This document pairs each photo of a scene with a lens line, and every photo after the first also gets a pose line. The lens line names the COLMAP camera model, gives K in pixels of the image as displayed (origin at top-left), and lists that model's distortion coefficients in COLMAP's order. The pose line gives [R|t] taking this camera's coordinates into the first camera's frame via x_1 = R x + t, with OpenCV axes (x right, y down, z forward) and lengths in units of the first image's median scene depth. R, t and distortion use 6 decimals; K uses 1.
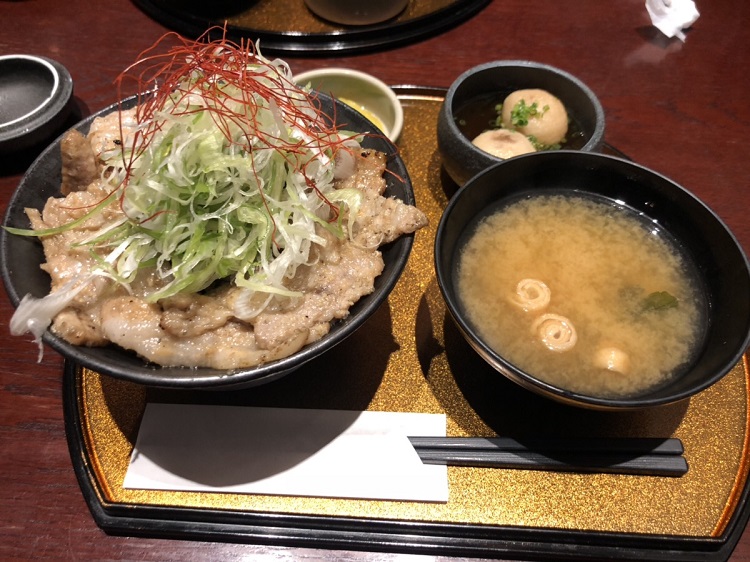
lens RADIAL K [[611.5, 0, 356.7], [0, 611.5, 281.3], [0, 0, 1]] dist [0.044838, -0.141369]
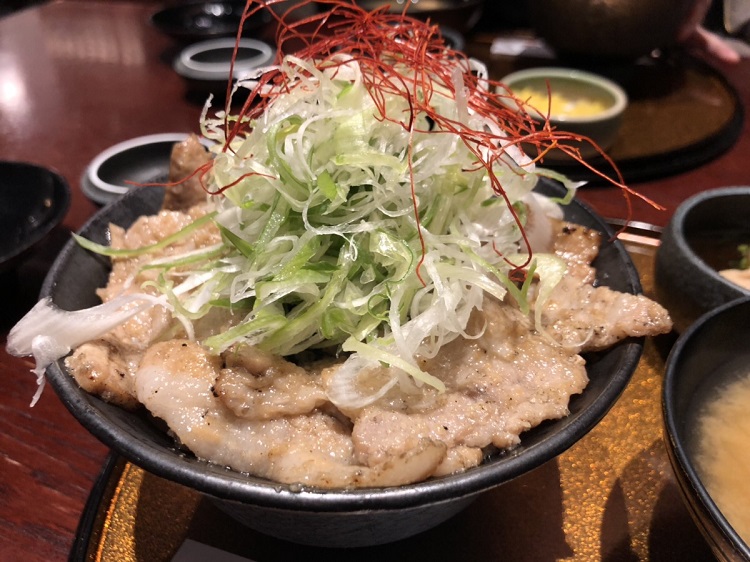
lens RADIAL K [[611.5, 0, 356.7], [0, 611.5, 281.3], [0, 0, 1]] dist [0.044838, -0.141369]
pose [[0.956059, 0.151894, -0.250757, -0.037882], [-0.225416, 0.927738, -0.297472, 0.120962], [0.187453, 0.340925, 0.921212, 0.402479]]
